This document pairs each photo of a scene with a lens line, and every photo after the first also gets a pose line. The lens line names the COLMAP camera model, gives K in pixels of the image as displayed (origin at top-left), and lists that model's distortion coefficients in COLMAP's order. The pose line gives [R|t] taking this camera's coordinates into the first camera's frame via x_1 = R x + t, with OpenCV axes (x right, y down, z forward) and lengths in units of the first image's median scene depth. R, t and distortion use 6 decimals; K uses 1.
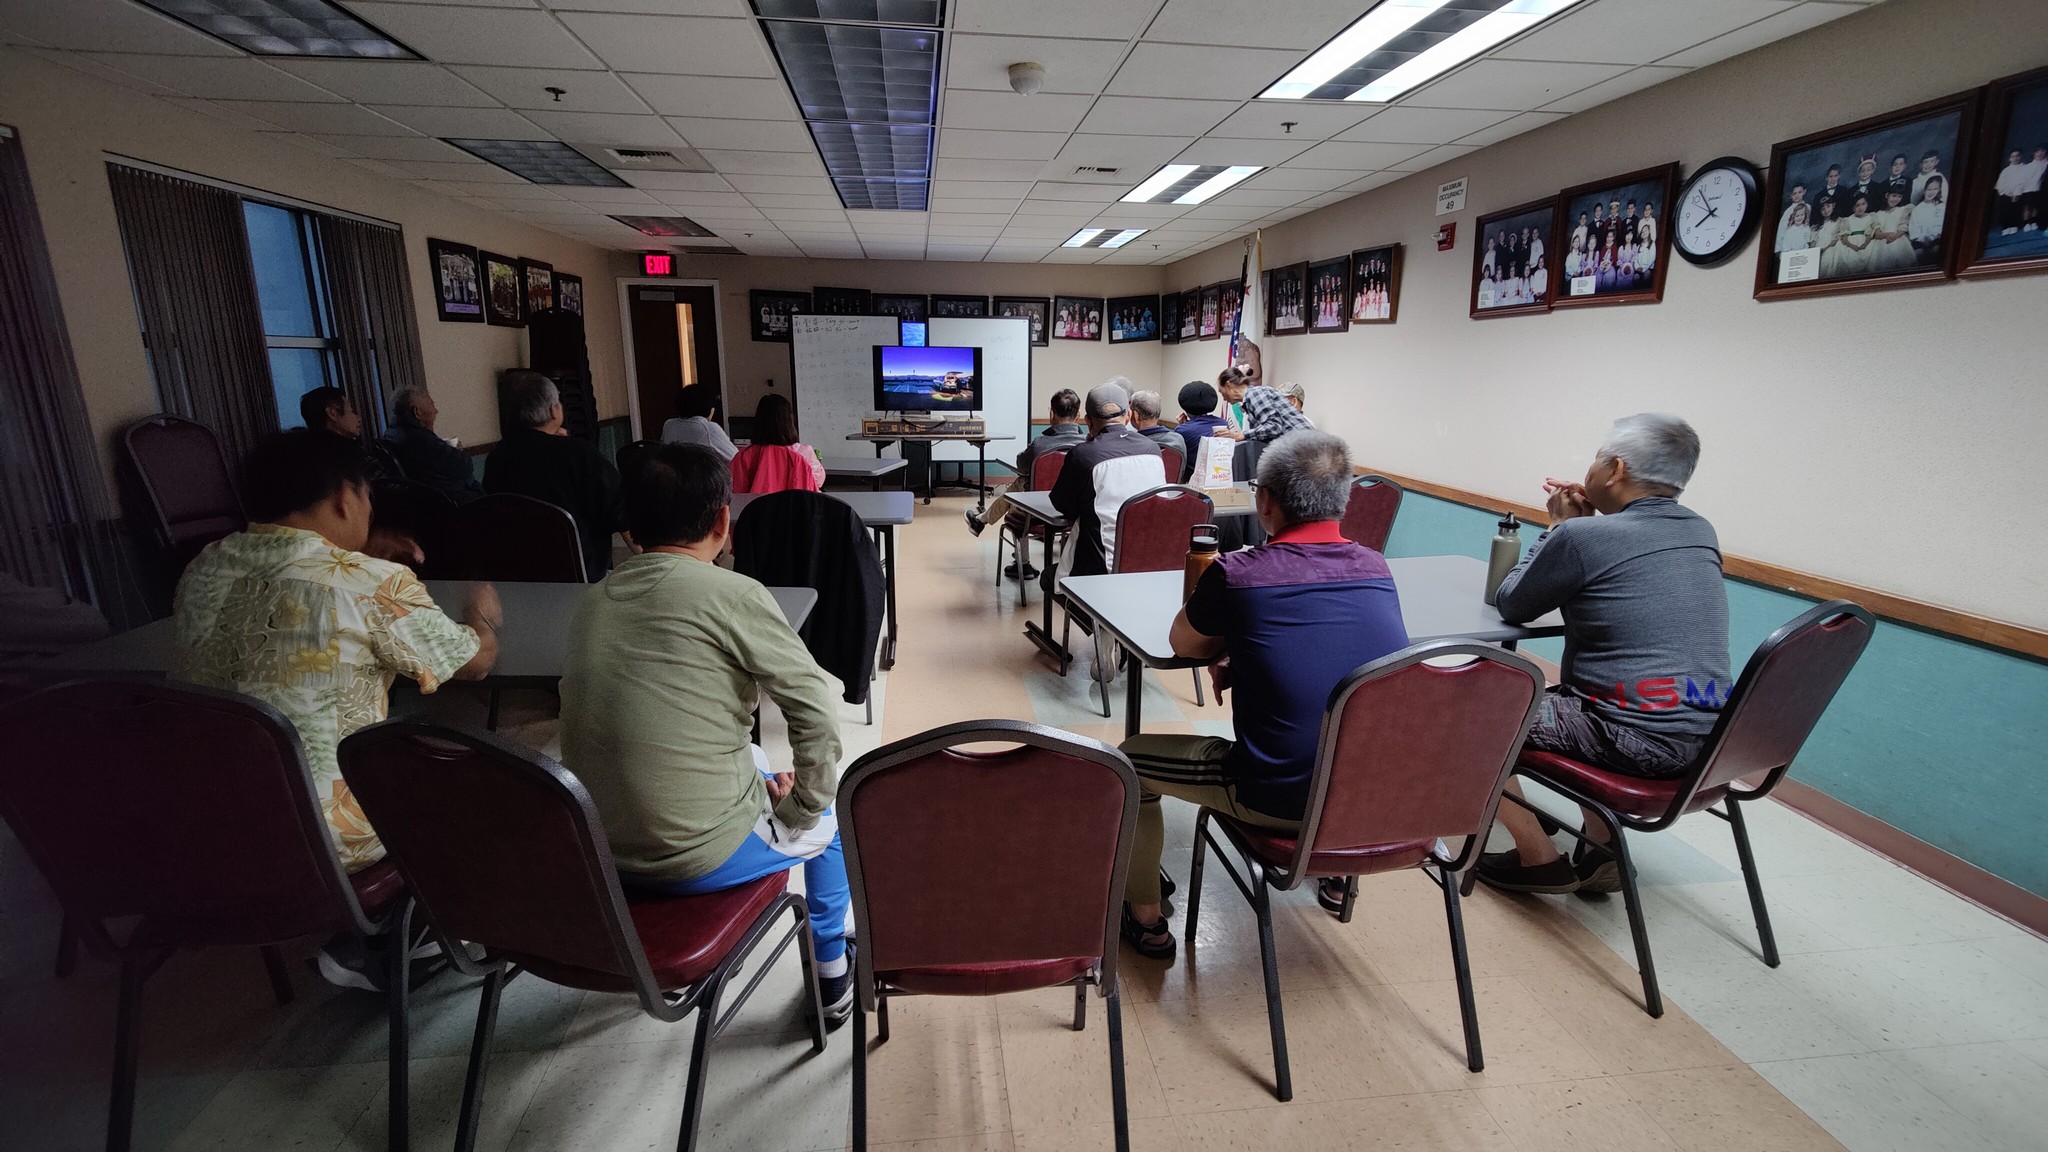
lens RADIAL K [[881.8, 0, 1024.0], [0, 881.8, 576.0], [0, 0, 1]] dist [0.001141, -0.009814]
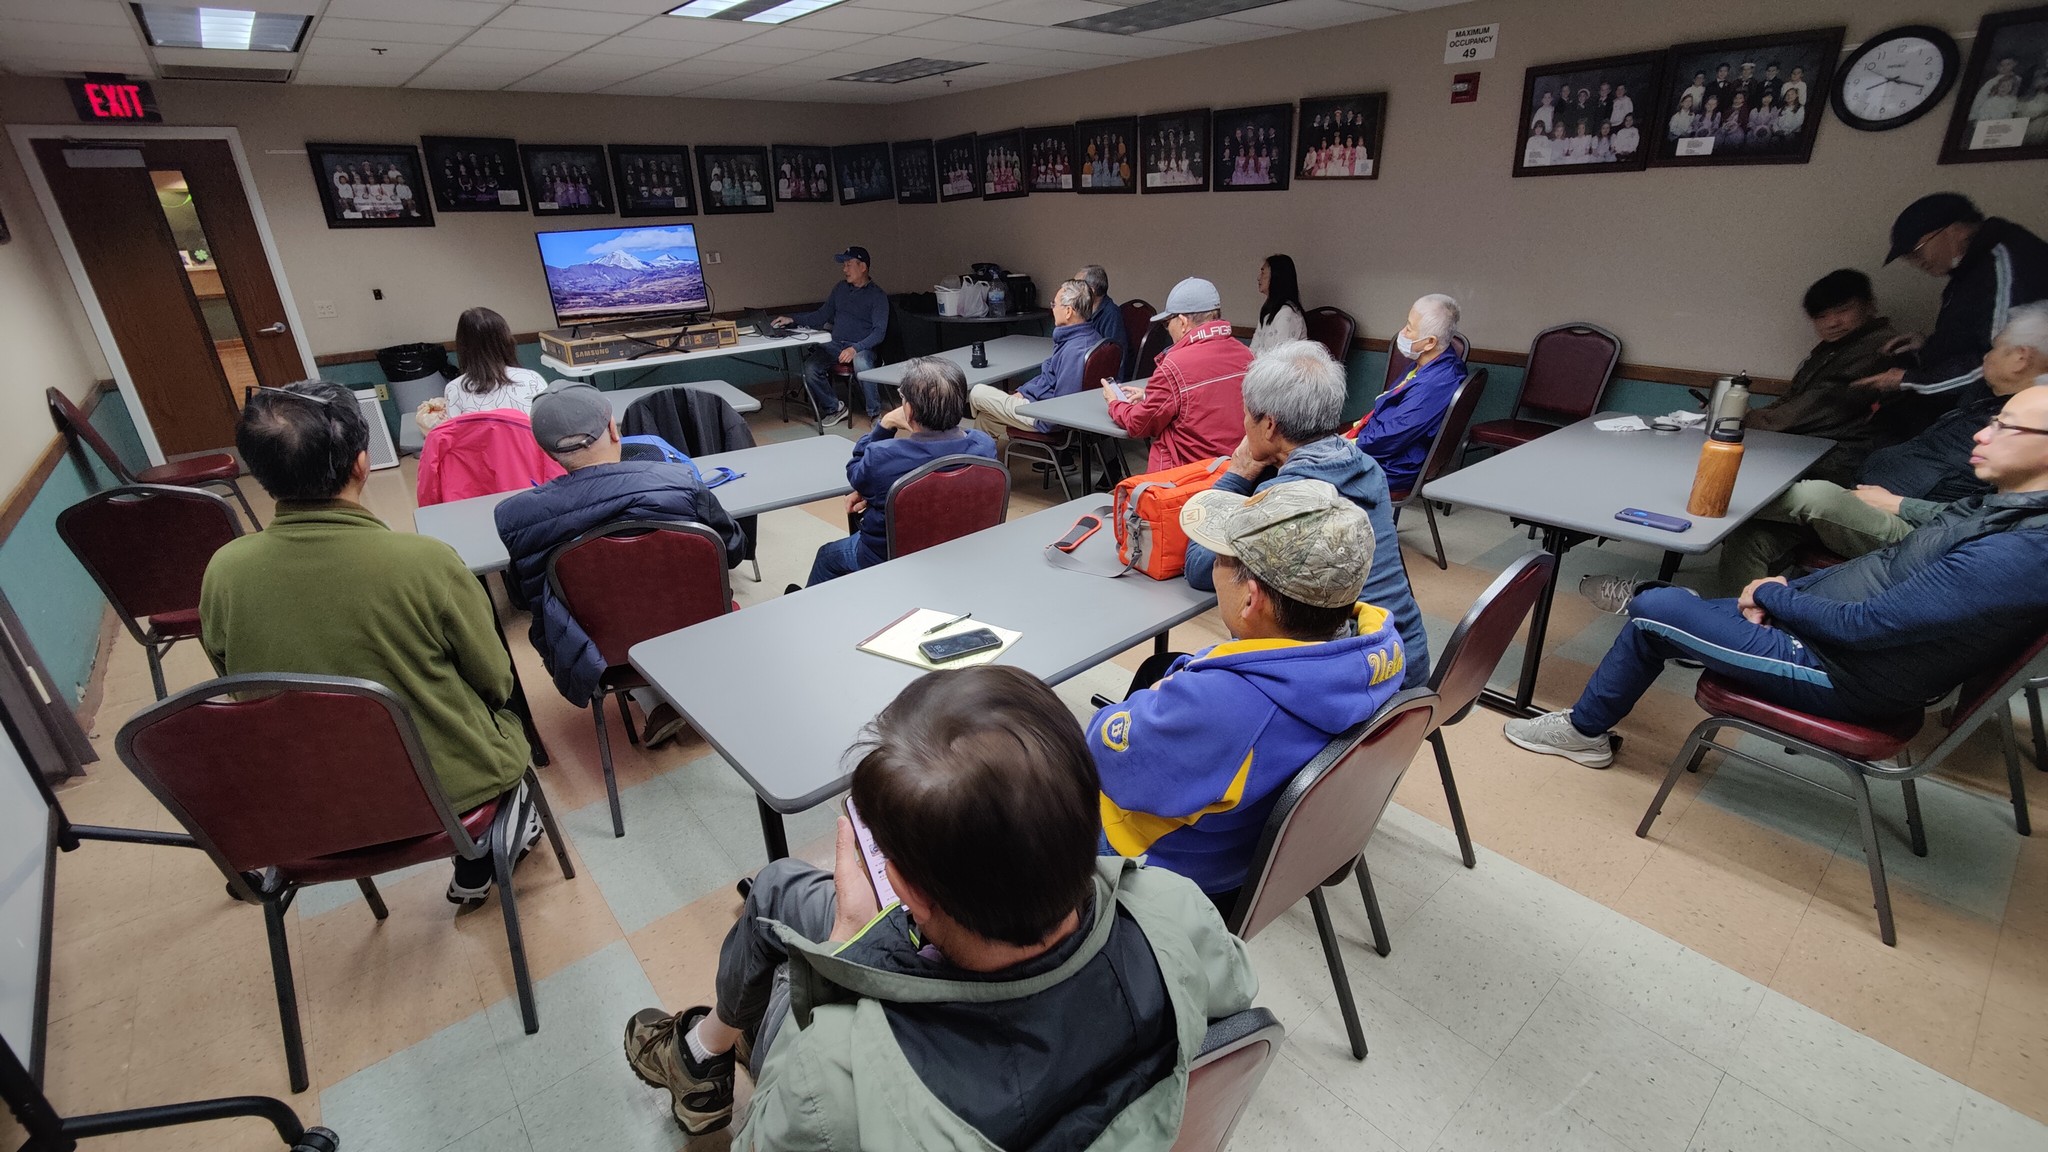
lens RADIAL K [[885.6, 0, 1024.0], [0, 885.6, 576.0], [0, 0, 1]] dist [0.027519, -0.017043]
pose [[0.832062, -0.256116, 0.492014, -0.661130], [0.173281, 0.962645, 0.208059, -0.186986], [-0.526922, -0.087862, 0.845360, 0.448134]]
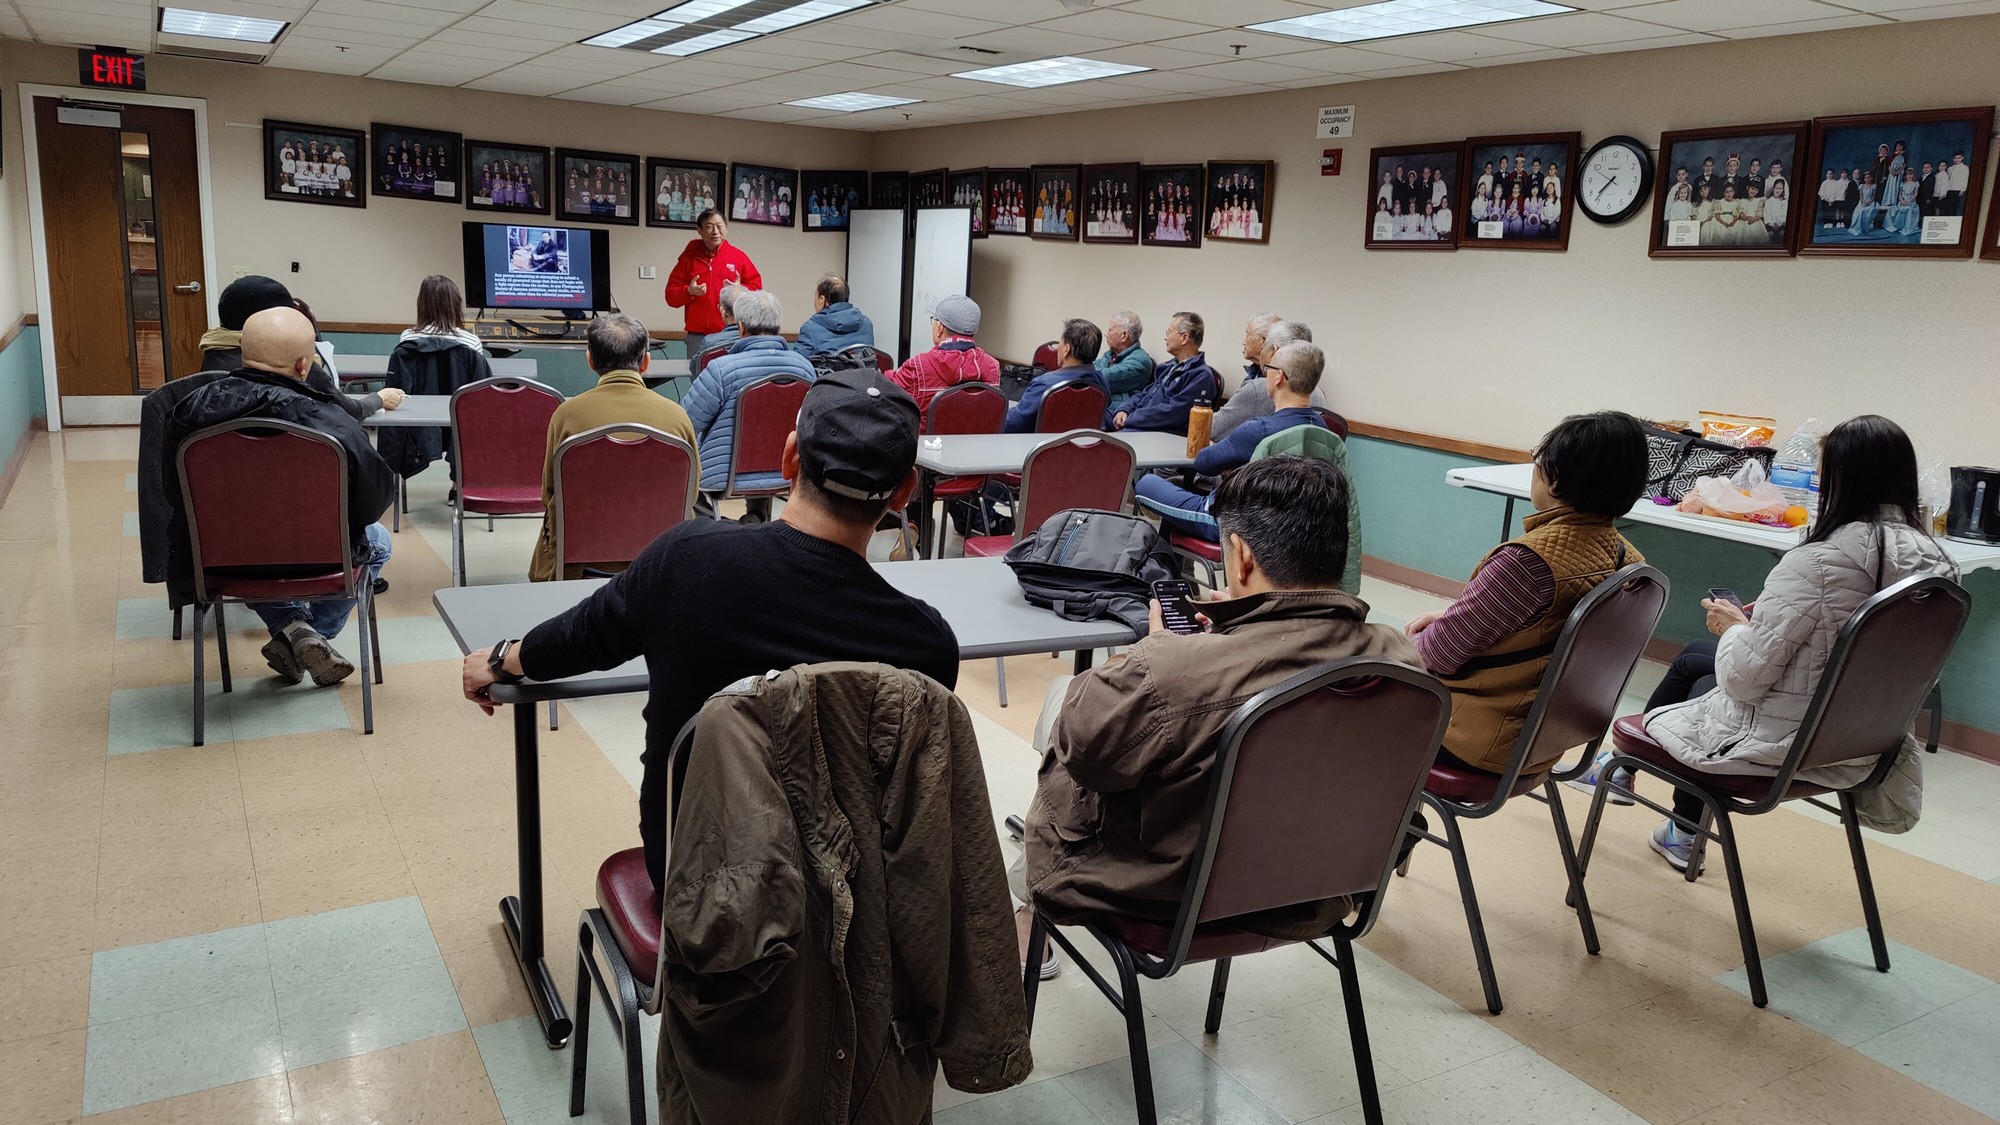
lens RADIAL K [[1412.7, 0, 994.1], [0, 1412.7, 540.3], [0, 0, 1]] dist [0.104046, -0.106332]
pose [[0.915547, -0.043133, 0.399892, -0.615156], [0.053188, 0.998485, -0.014074, 0.042641], [-0.398679, 0.034155, 0.916454, -0.343598]]
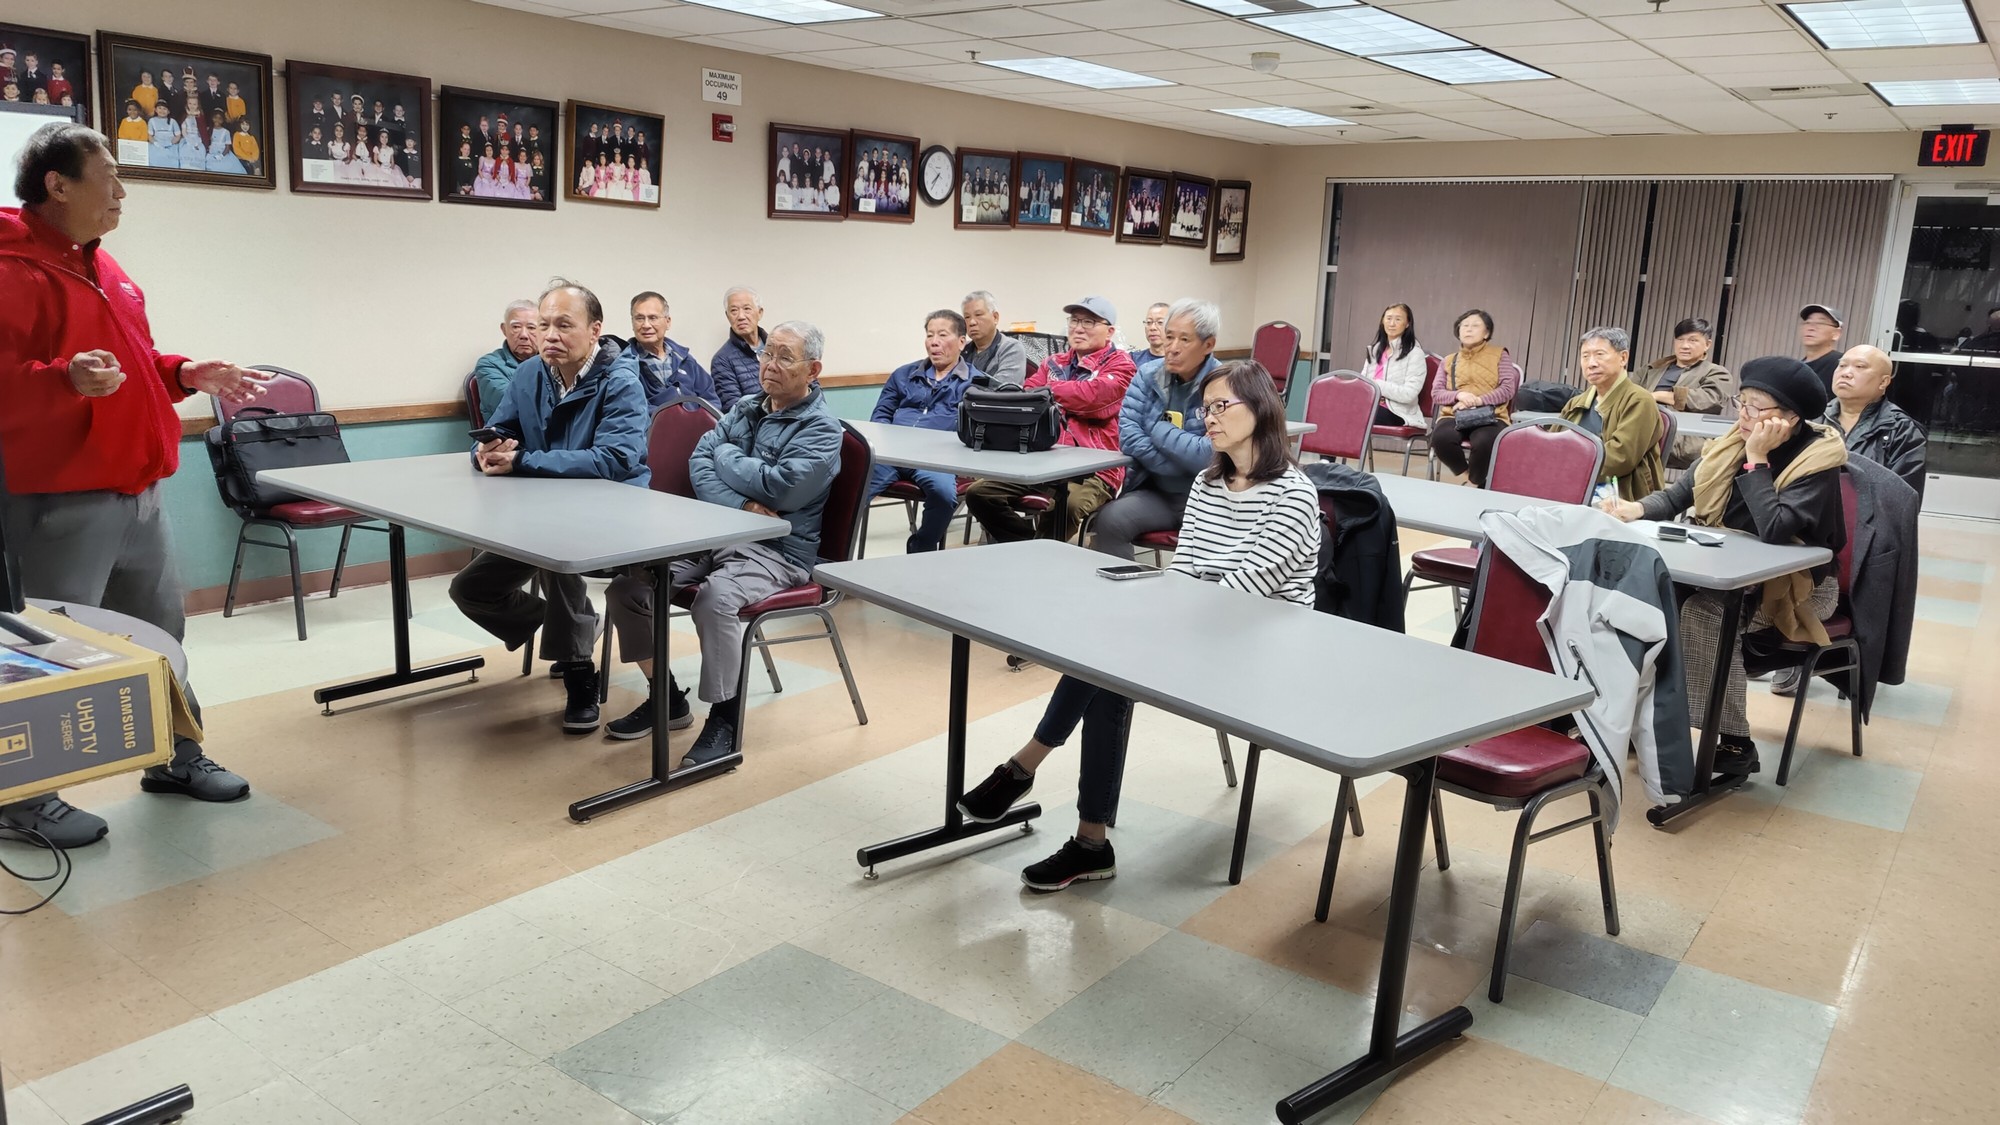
lens RADIAL K [[1388.1, 0, 1000.0], [0, 1388.1, 562.5], [0, 0, 1]] dist [0.040924, 0.001979]
pose [[-0.716626, -0.189694, 0.671165, -1.028267], [0.121058, 0.913866, 0.387548, -0.607048], [-0.686871, 0.358977, -0.631936, 2.316237]]
